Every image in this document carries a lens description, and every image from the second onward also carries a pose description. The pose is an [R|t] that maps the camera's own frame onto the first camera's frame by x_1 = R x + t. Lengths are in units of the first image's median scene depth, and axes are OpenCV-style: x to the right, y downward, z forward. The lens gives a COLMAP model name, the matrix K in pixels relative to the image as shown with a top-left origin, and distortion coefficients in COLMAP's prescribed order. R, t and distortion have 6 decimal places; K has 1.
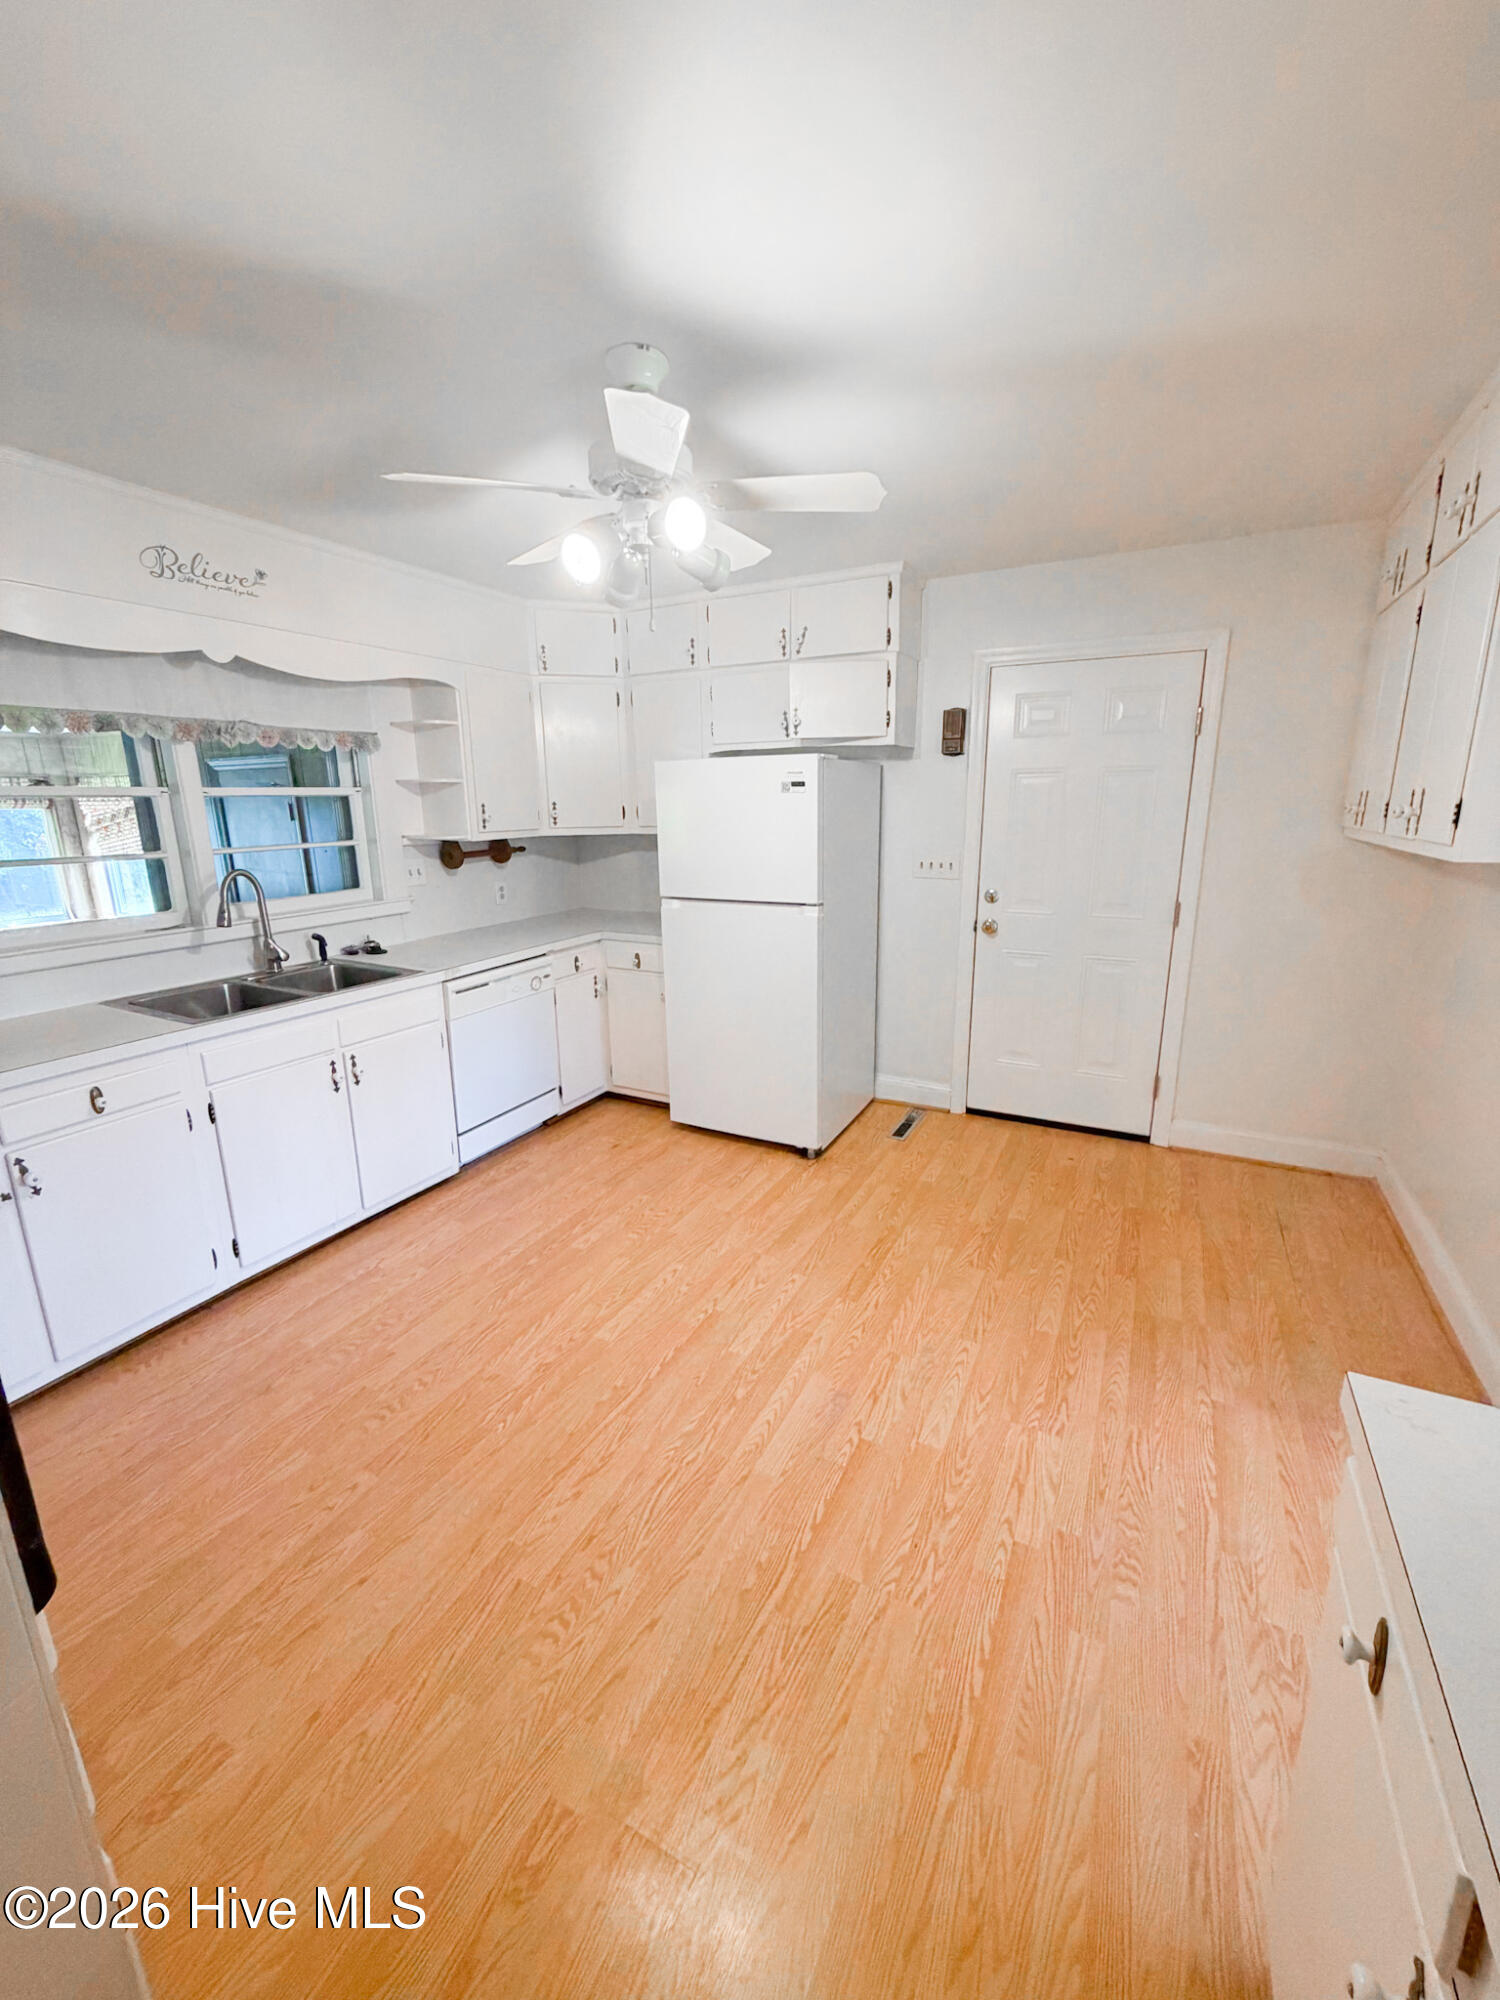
lens RADIAL K [[796.9, 0, 755.3], [0, 796.9, 993.2], [0, 0, 1]] dist [-0.002033, -0.000190]
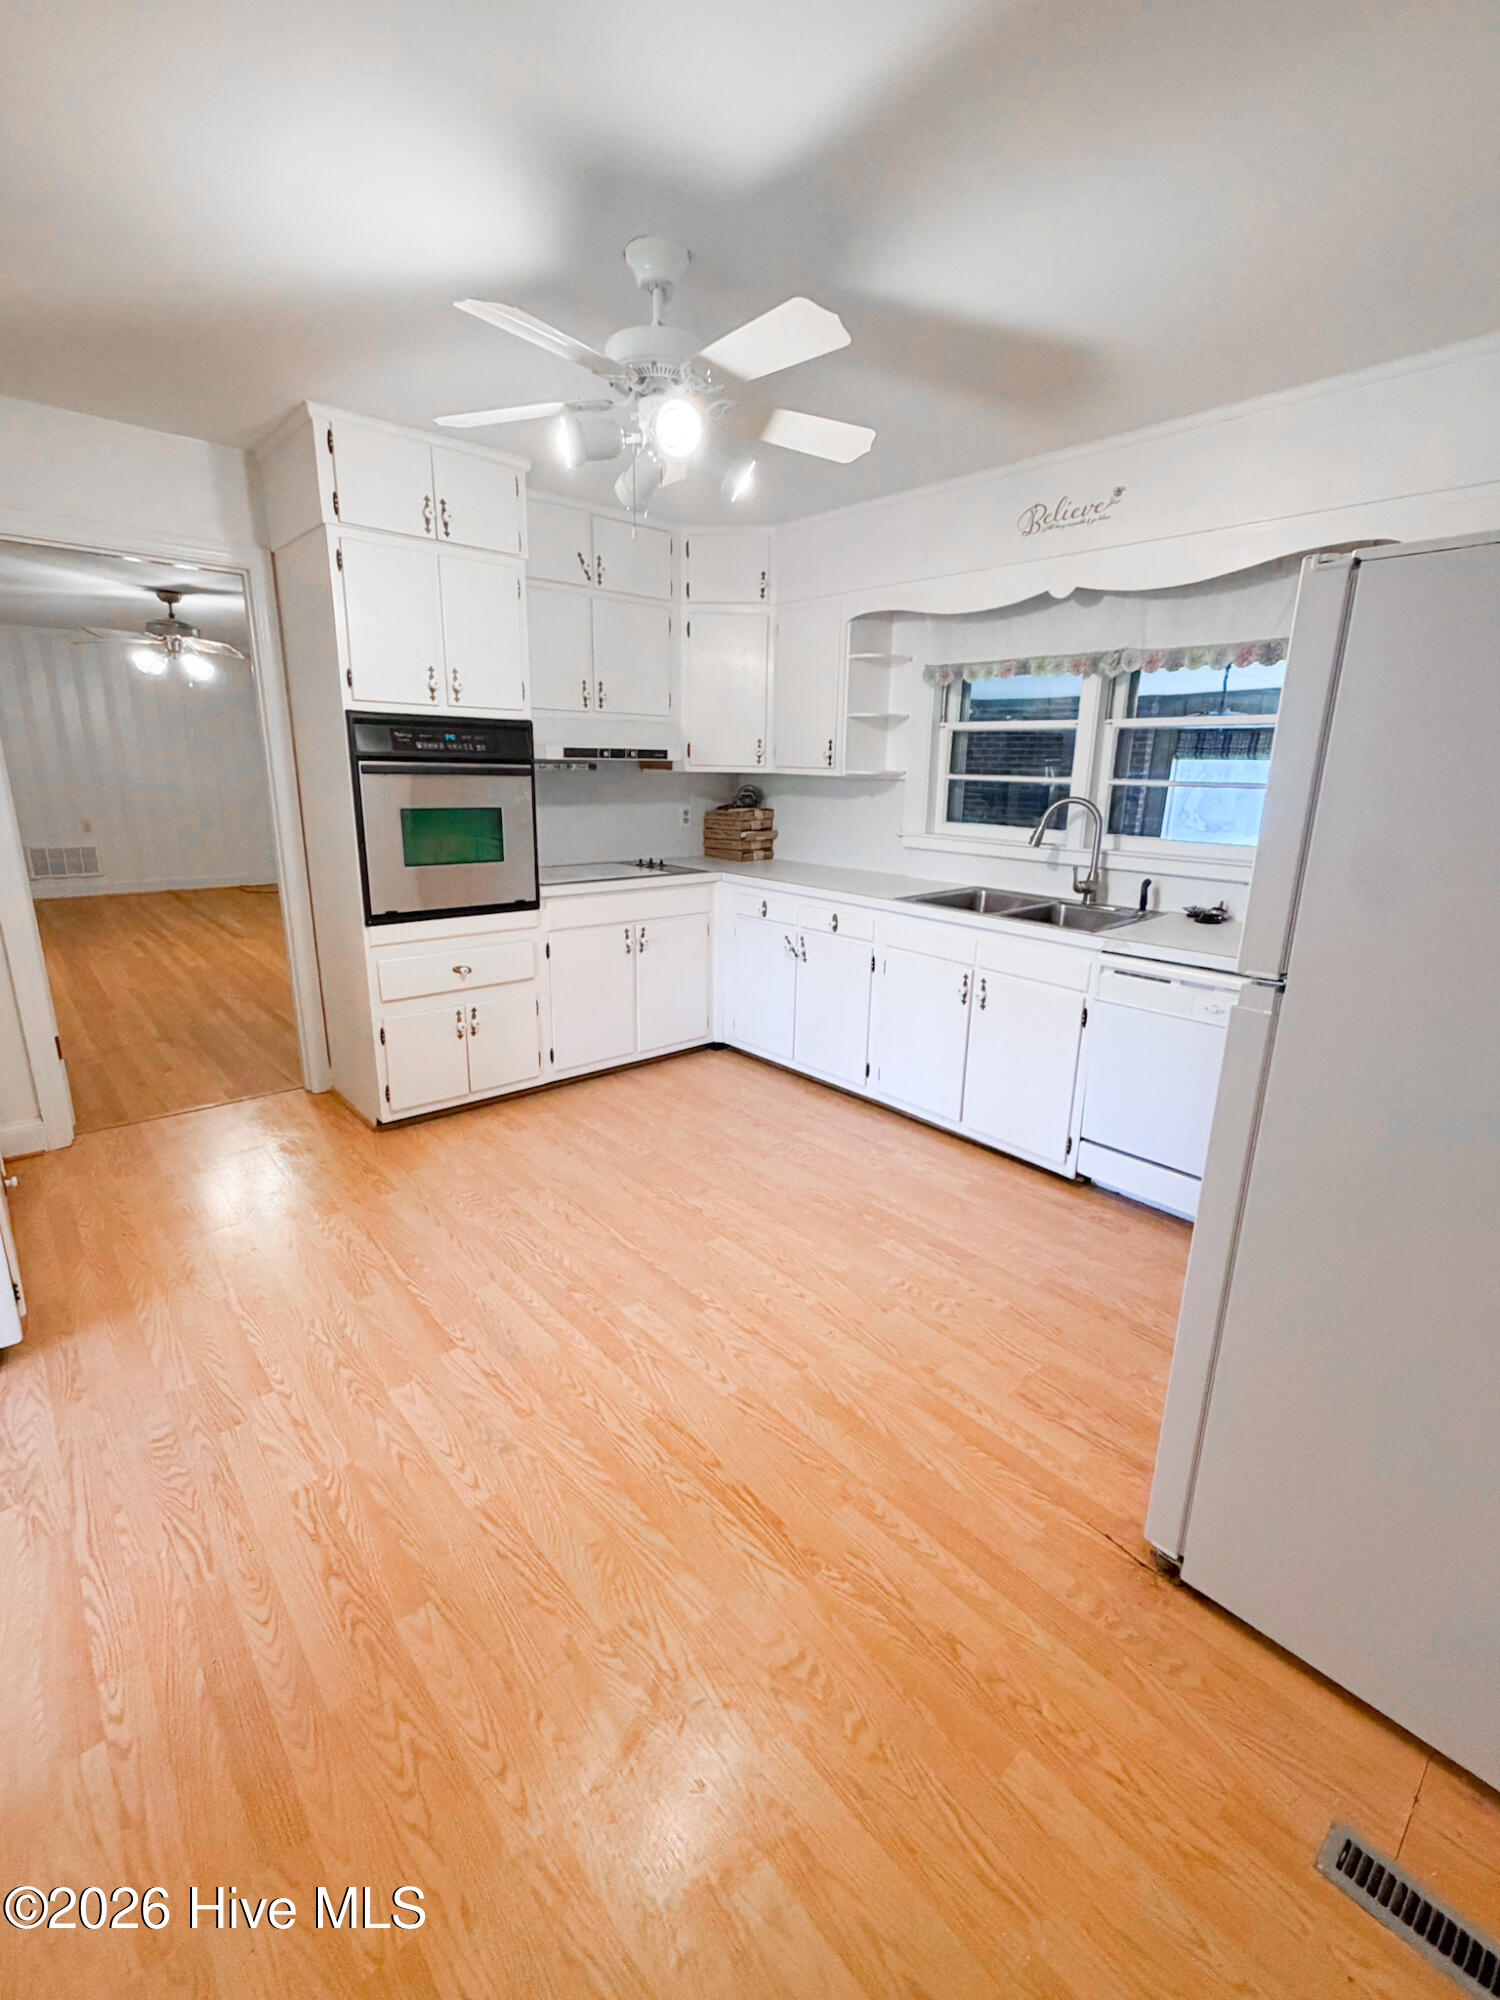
lens RADIAL K [[869.5, 0, 751.8], [0, 869.5, 997.1], [0, 0, 1]] dist [-0.002924, 0.001114]
pose [[-0.360615, 0.250023, -0.898580, 0.696099], [-0.235403, 0.907817, 0.347064, -0.248271], [0.902520, 0.336685, -0.268516, 1.177637]]
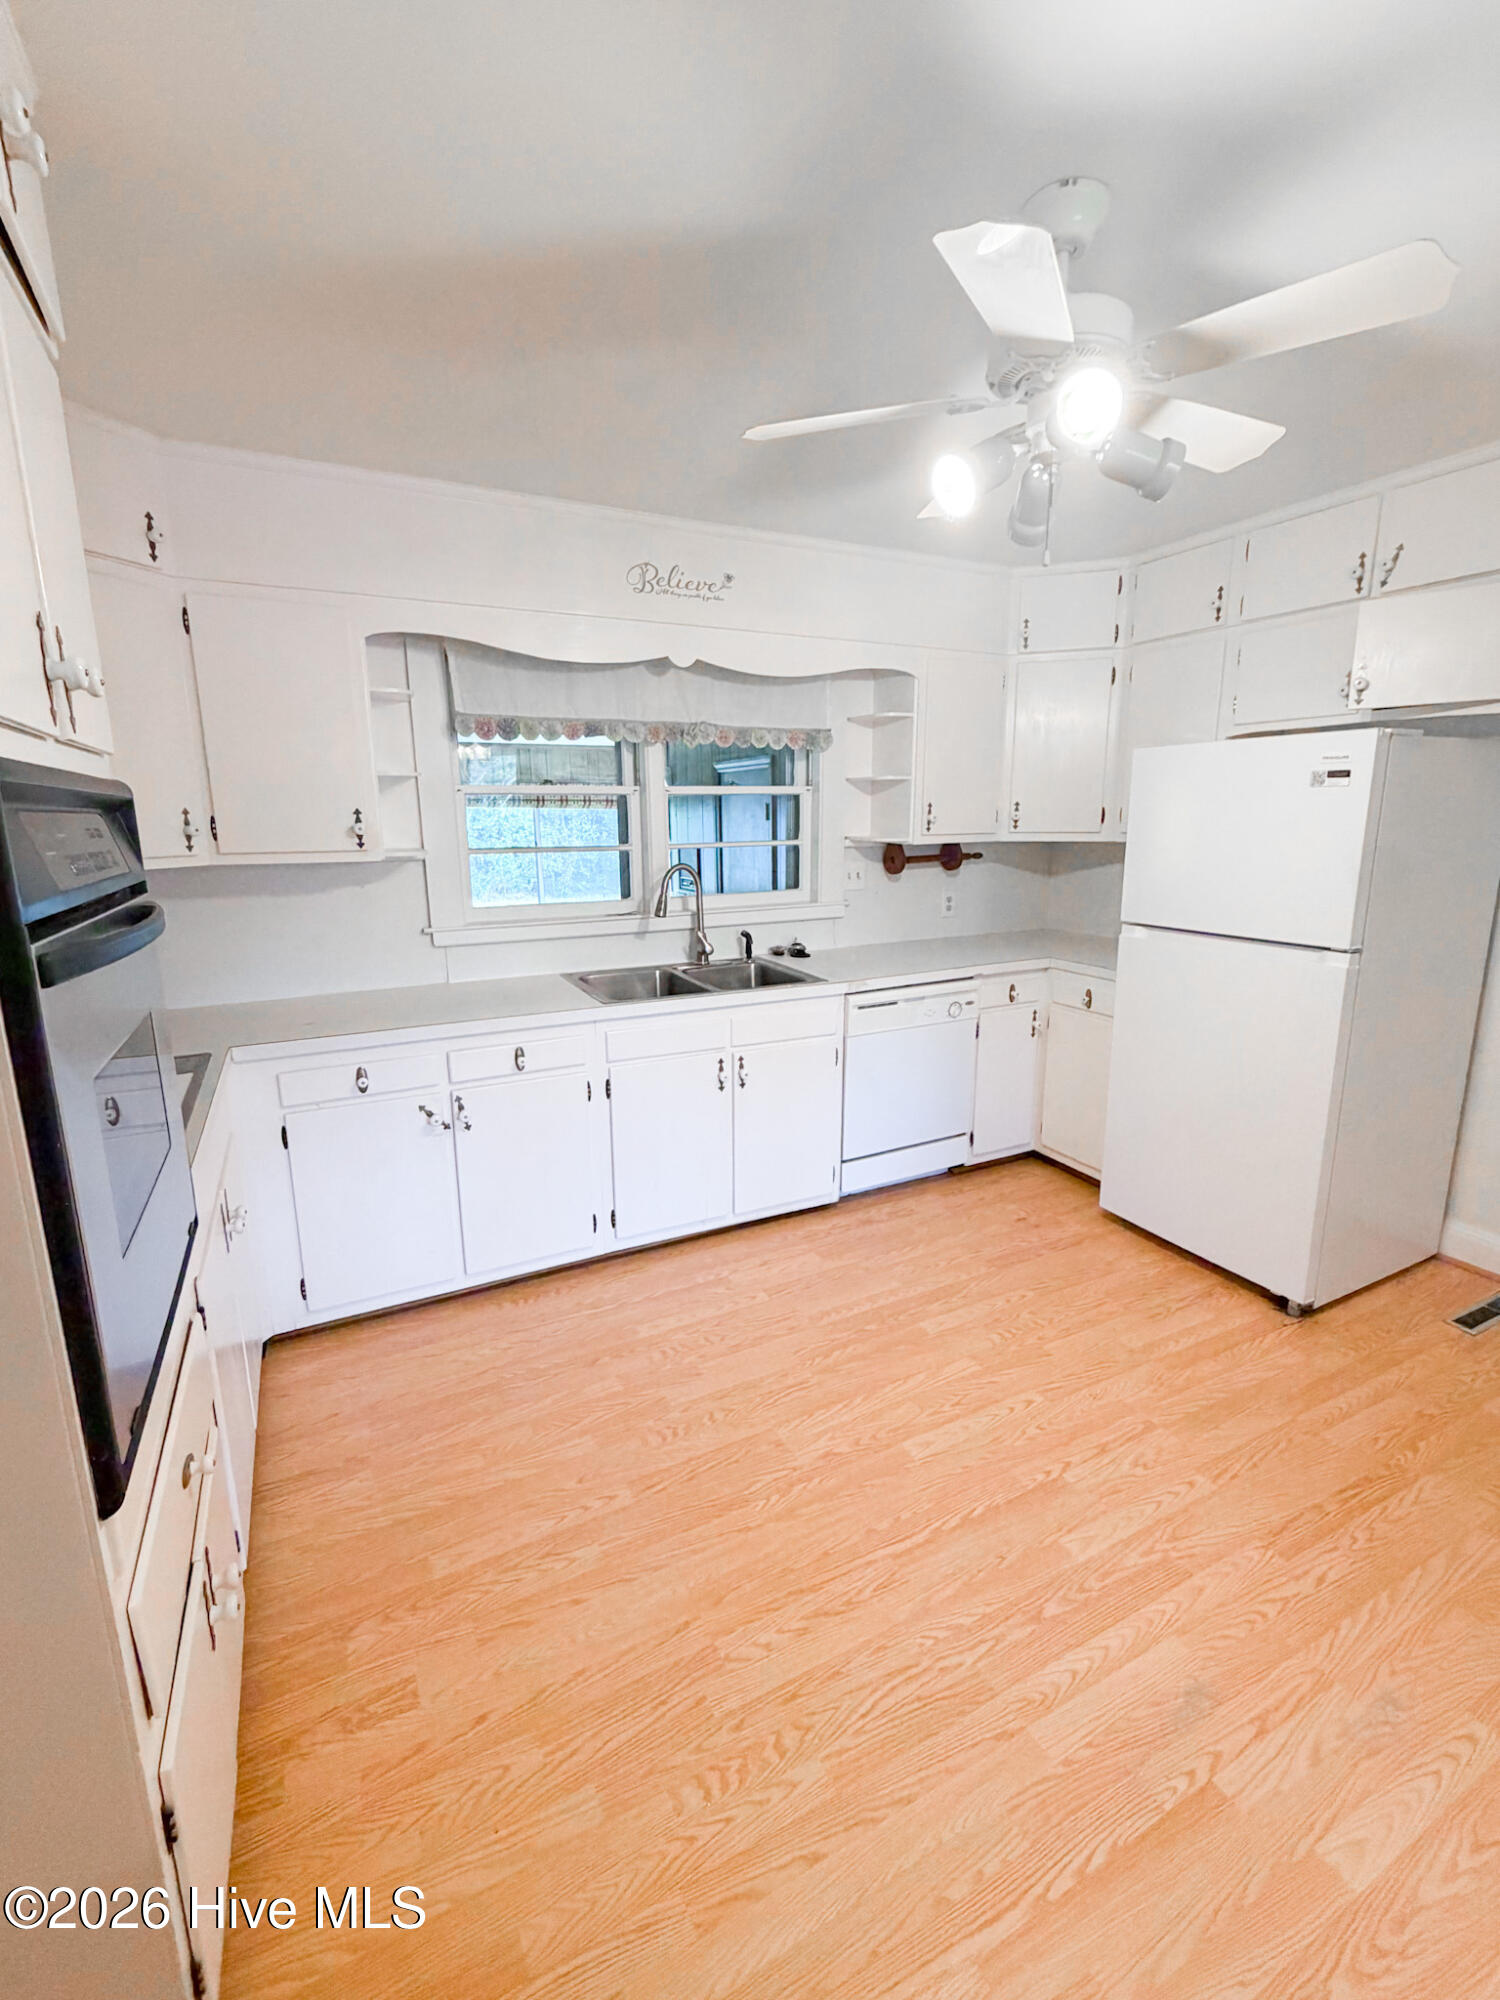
lens RADIAL K [[869.5, 0, 752.6], [0, 869.5, 997.6], [0, 0, 1]] dist [-0.002924, 0.001114]
pose [[0.811867, 0.128227, -0.569587, 0.119096], [-0.140172, 0.989859, 0.023045, -0.023513], [0.566766, 0.061131, 0.821608, 0.142103]]
